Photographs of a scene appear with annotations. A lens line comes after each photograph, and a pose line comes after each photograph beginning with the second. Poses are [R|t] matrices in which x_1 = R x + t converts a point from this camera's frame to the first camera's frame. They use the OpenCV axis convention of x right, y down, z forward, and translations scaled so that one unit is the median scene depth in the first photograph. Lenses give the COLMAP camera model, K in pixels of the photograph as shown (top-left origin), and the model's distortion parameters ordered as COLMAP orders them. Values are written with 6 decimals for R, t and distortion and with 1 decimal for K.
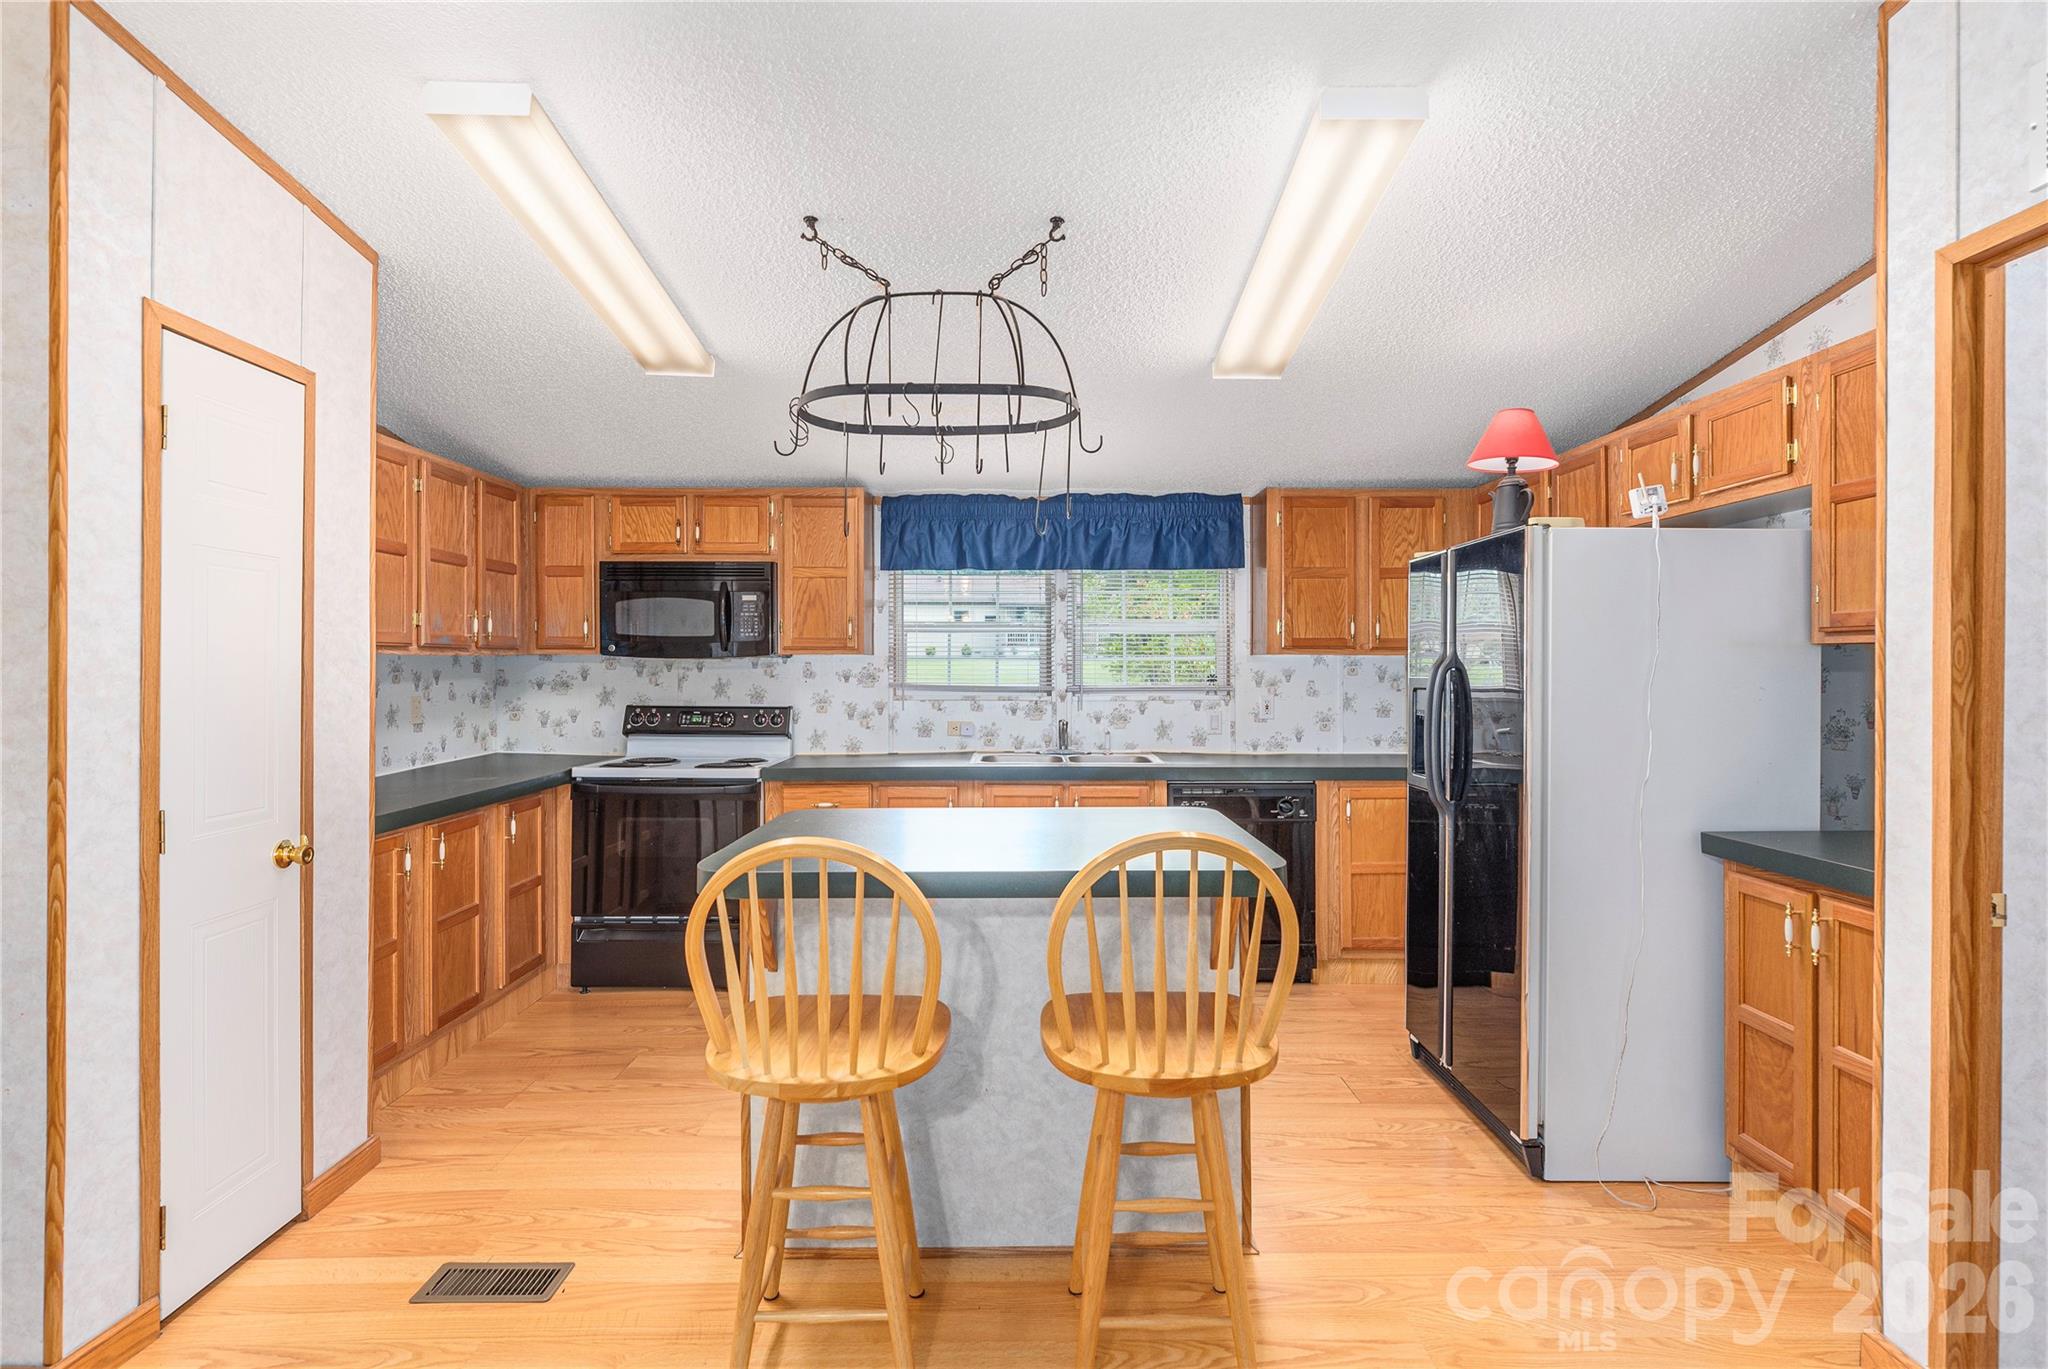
lens RADIAL K [[1004.2, 0, 1017.9], [0, 1004.2, 683.1], [0, 0, 1]] dist [-0.015116, 0.000026]
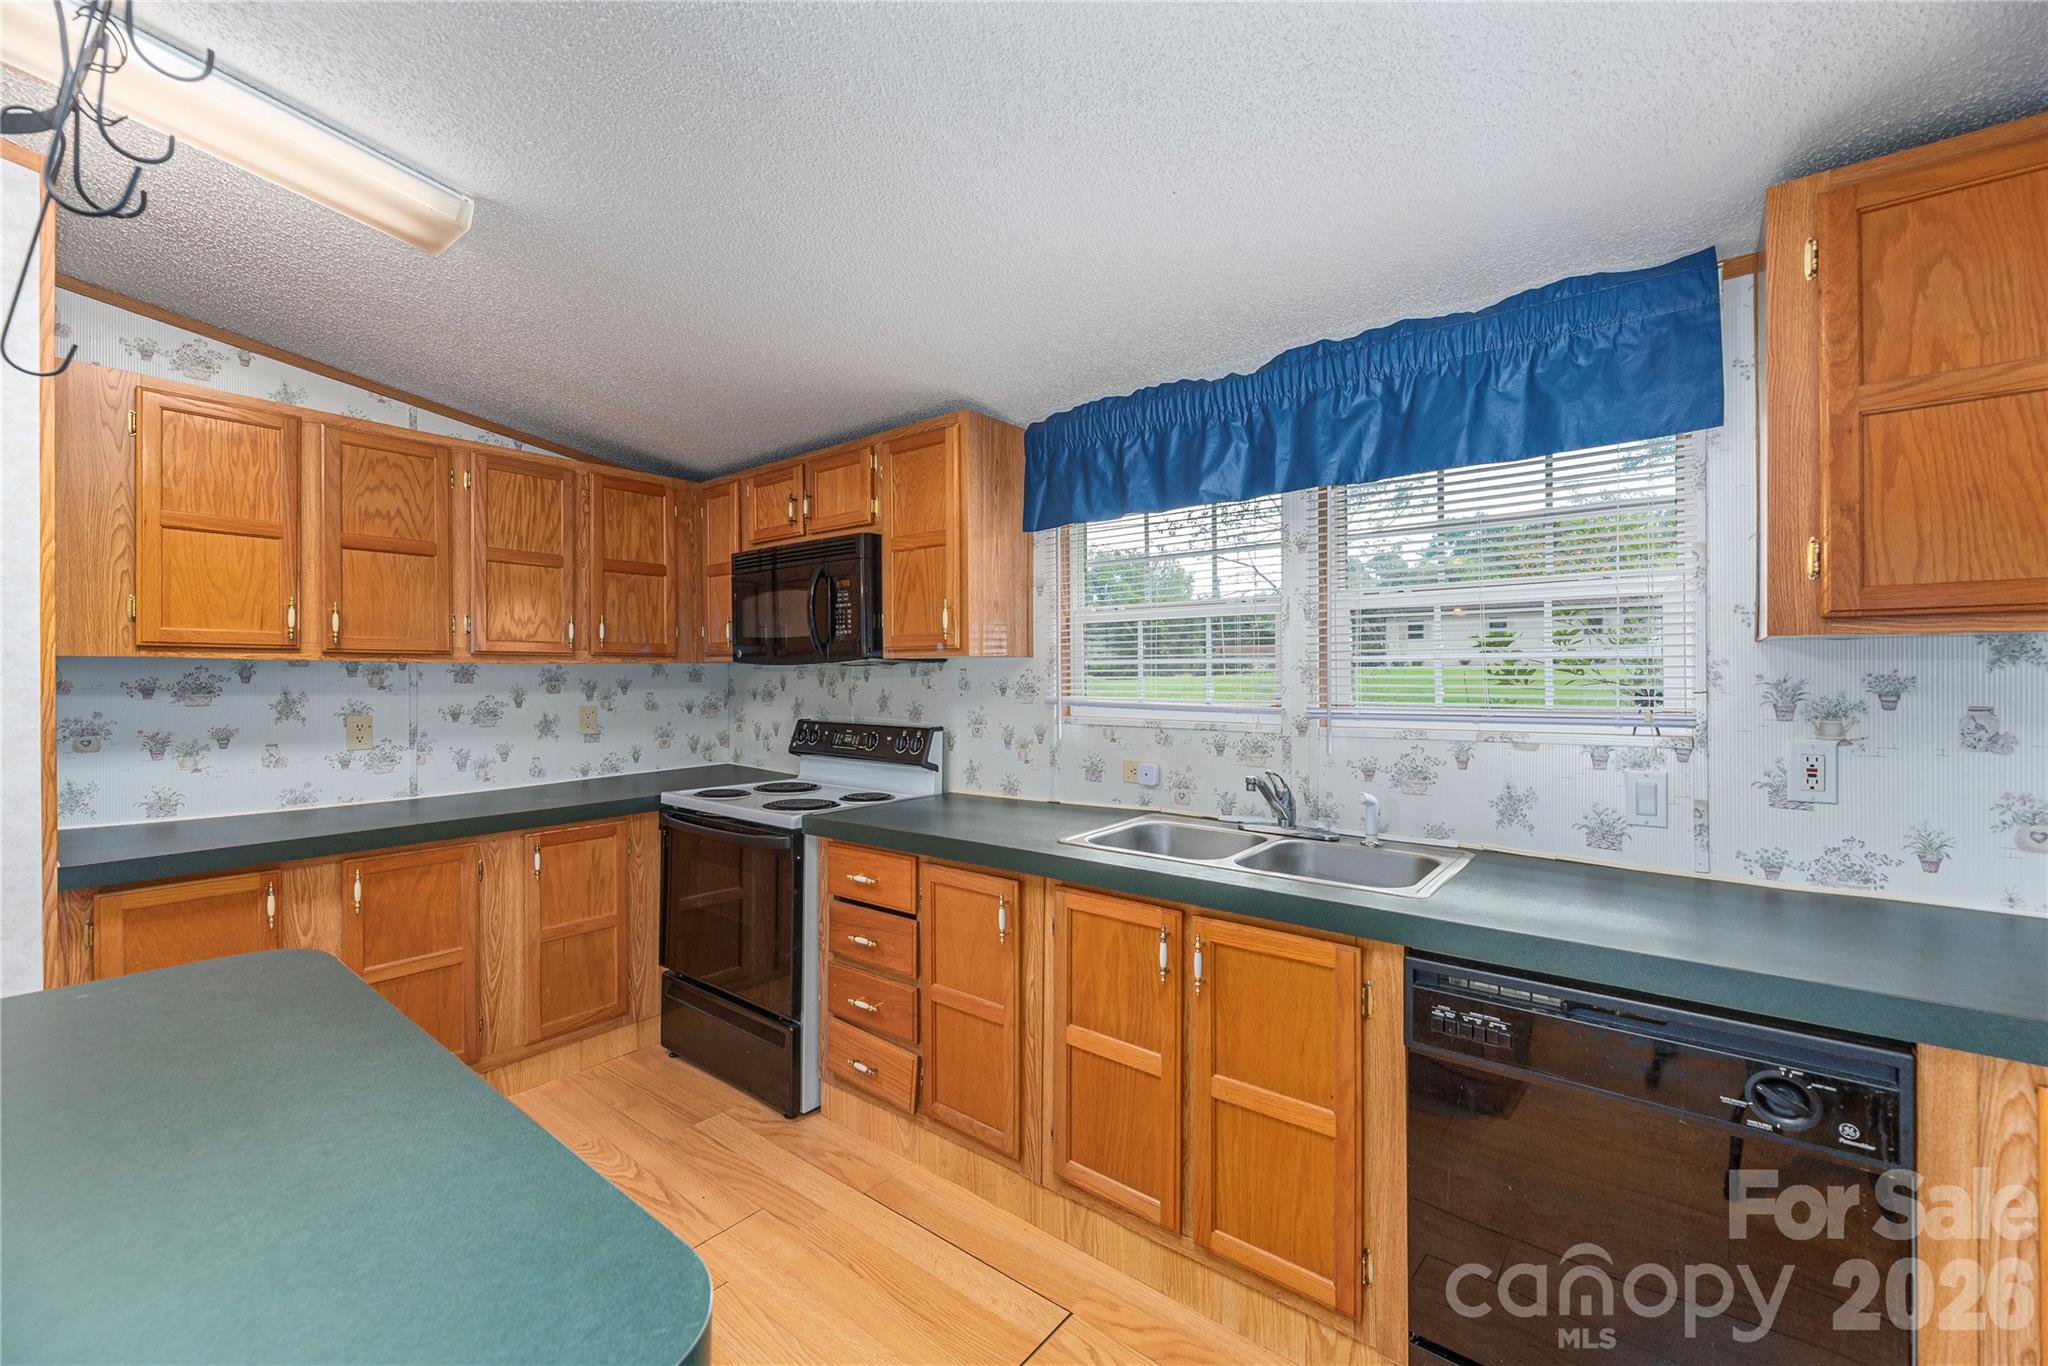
lens RADIAL K [[840.7, 0, 1025.5], [0, 840.7, 688.1], [0, 0, 1]] dist [-0.002142, 0.001324]
pose [[0.768705, 0.006034, -0.639575, 0.230975], [-0.006606, 0.999977, 0.001494, -0.007878], [0.639570, 0.003076, 0.768727, 0.571574]]
